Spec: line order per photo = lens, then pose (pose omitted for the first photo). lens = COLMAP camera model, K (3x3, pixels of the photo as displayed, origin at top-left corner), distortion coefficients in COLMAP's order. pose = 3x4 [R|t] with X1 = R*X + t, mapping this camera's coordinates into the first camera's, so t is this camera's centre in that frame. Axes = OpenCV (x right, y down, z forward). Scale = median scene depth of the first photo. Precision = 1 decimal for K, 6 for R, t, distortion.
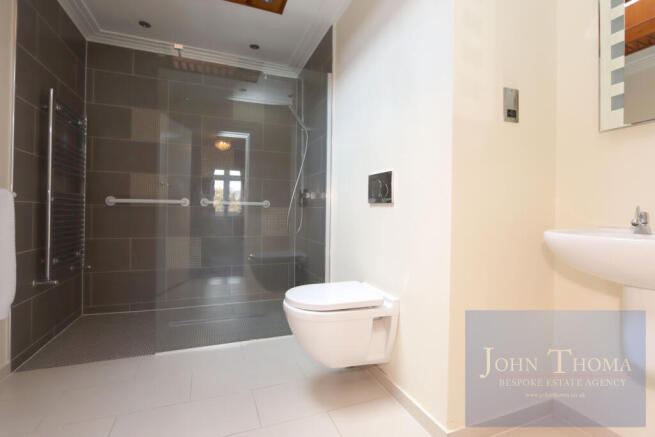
lens RADIAL K [[303.3, 0, 327.4], [0, 303.3, 211.7], [0, 0, 1]] dist [-0.003195, 0.000664]
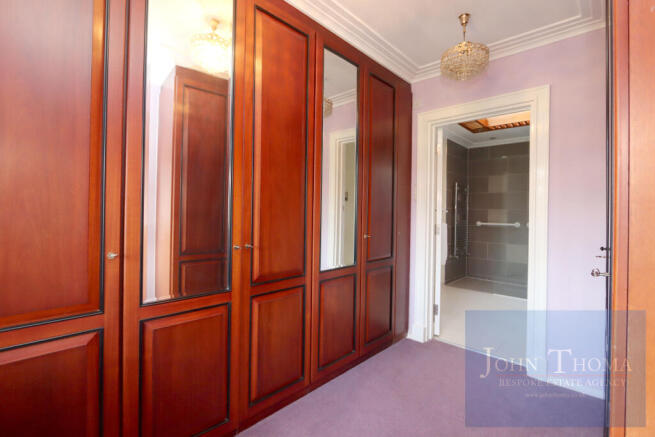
lens RADIAL K [[303.3, 0, 328.5], [0, 303.3, 215.3], [0, 0, 1]] dist [-0.003195, 0.000664]
pose [[0.445862, -0.000930, -0.895101, 0.656823], [-0.009596, 0.999937, -0.005819, -0.070854], [0.895051, 0.011184, 0.445825, -0.809930]]
